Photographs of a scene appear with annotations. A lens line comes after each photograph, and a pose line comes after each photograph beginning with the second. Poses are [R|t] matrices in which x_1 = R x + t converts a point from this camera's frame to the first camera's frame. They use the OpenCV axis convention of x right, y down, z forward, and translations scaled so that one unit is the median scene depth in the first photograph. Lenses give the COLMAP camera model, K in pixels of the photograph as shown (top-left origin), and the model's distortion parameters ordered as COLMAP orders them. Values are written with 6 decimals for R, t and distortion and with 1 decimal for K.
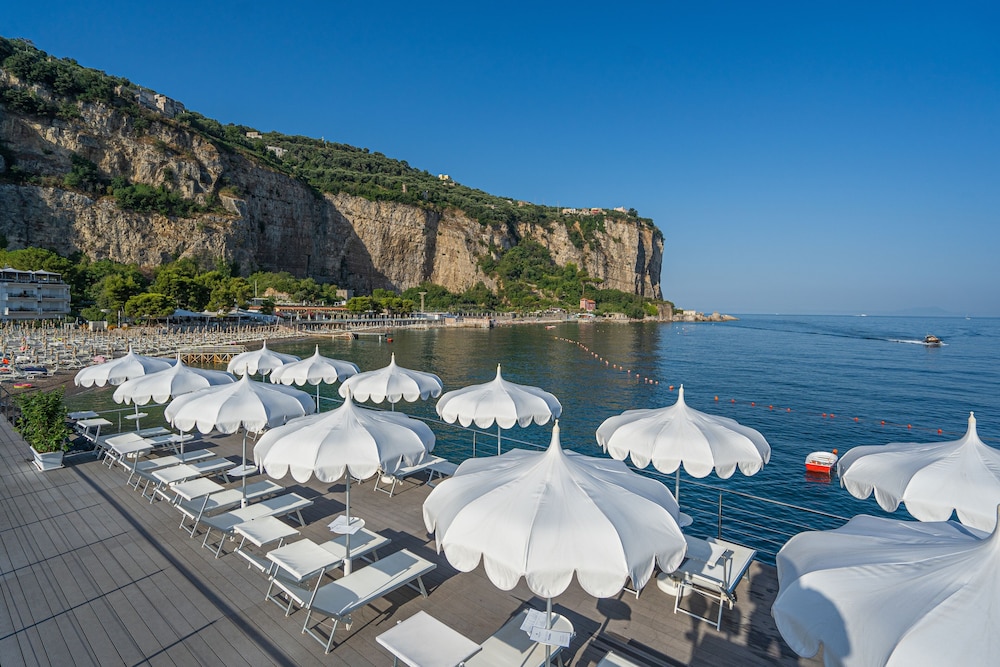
lens RADIAL K [[473.6, 0, 509.9], [0, 473.6, 326.8], [0, 0, 1]] dist [-0.004709, 0.002449]
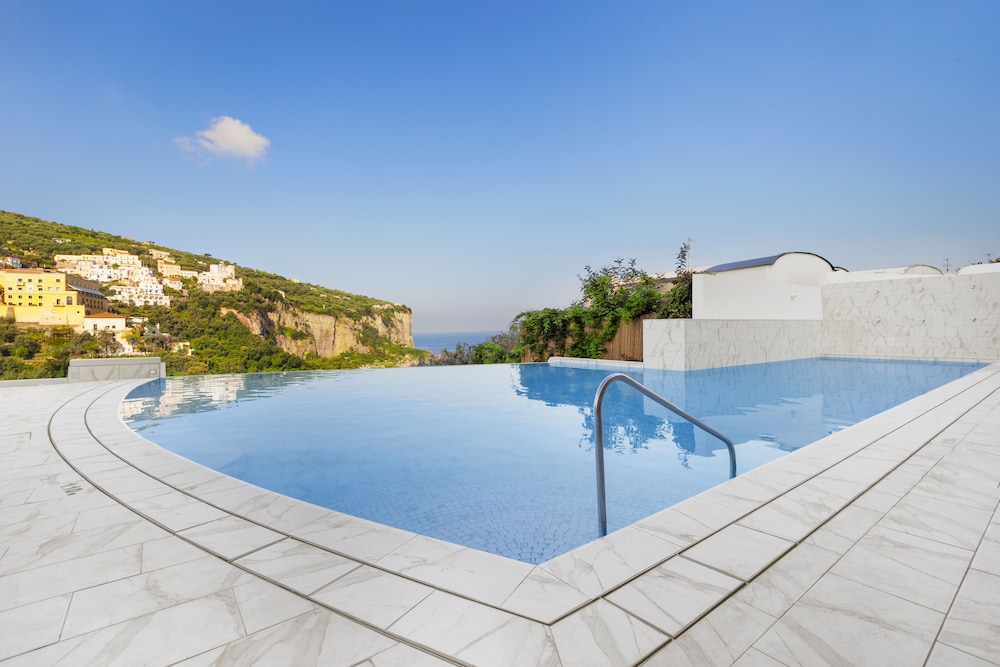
lens RADIAL K [[473.6, 0, 514.0], [0, 473.6, 335.6], [0, 0, 1]] dist [-0.004709, 0.002449]
pose [[0.774845, -0.023655, 0.631709, -0.759650], [0.032833, 0.999457, -0.002847, -0.101840], [-0.631298, 0.022947, 0.775201, -1.012758]]
